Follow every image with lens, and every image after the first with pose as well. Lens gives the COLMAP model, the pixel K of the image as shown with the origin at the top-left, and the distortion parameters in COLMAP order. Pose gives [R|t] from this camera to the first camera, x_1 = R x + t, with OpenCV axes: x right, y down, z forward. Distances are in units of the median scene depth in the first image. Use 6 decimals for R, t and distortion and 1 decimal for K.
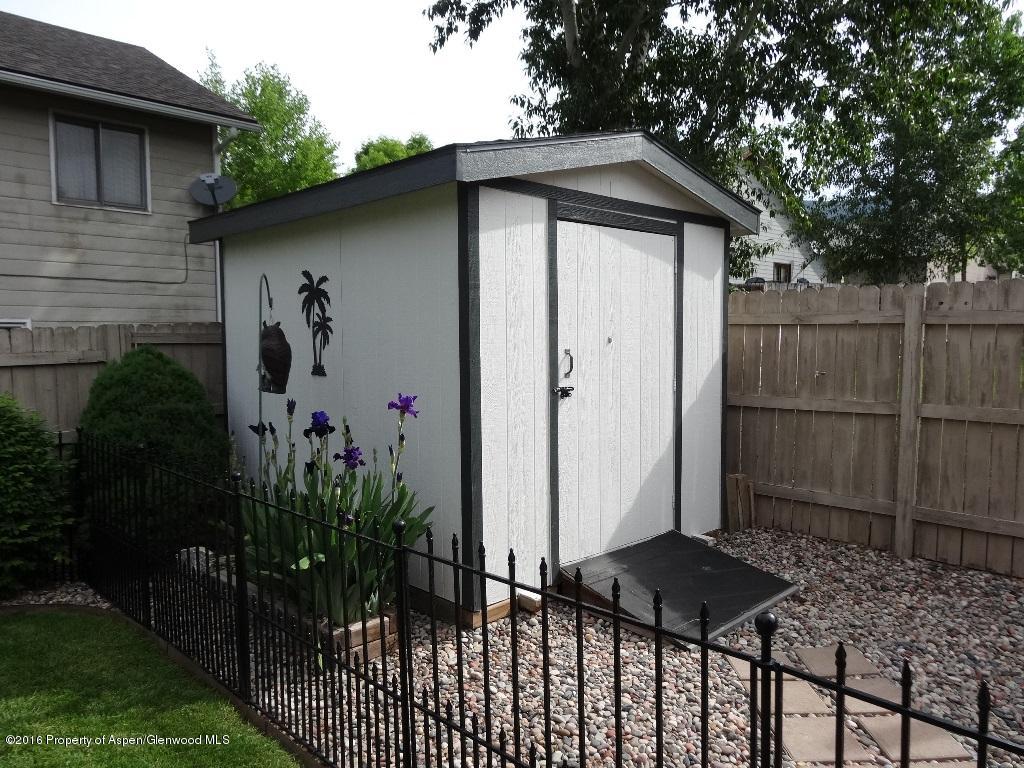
lens RADIAL K [[823.4, 0, 517.7], [0, 823.4, 391.8], [0, 0, 1]] dist [0.004609, 0.002874]
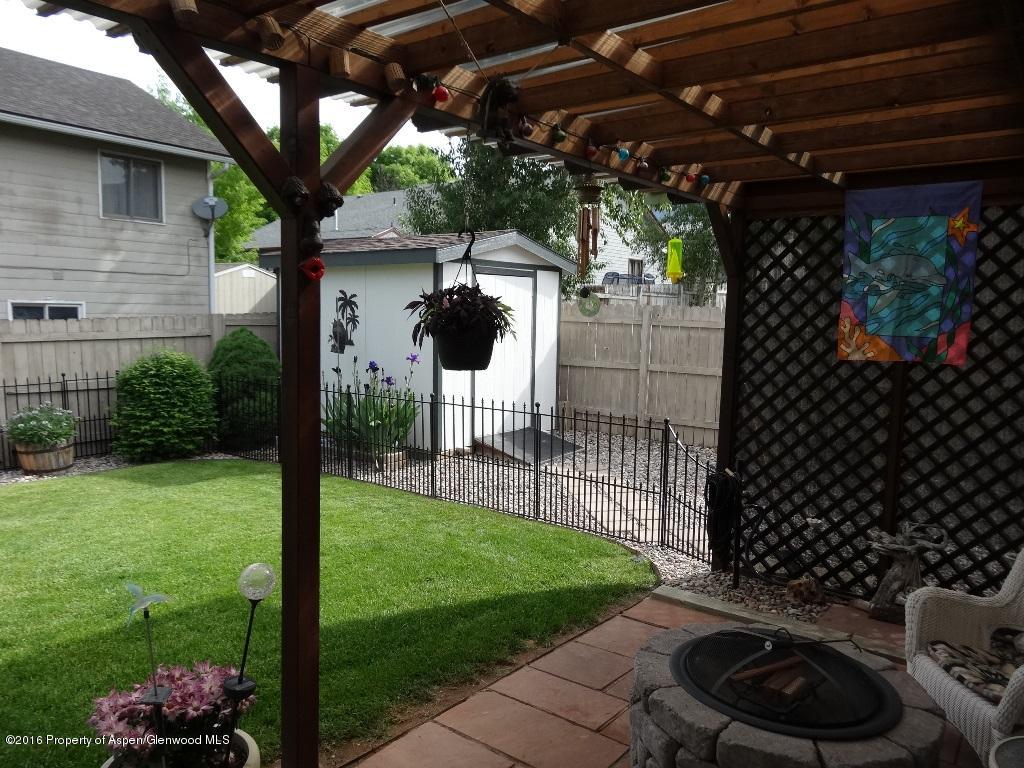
lens RADIAL K [[757.6, 0, 503.7], [0, 757.6, 387.2], [0, 0, 1]] dist [-0.013750, 0.012982]
pose [[0.992191, 0.009434, 0.124369, -0.094008], [-0.013365, 0.999436, 0.030812, 0.017584], [-0.124008, -0.032234, 0.991758, -0.744036]]
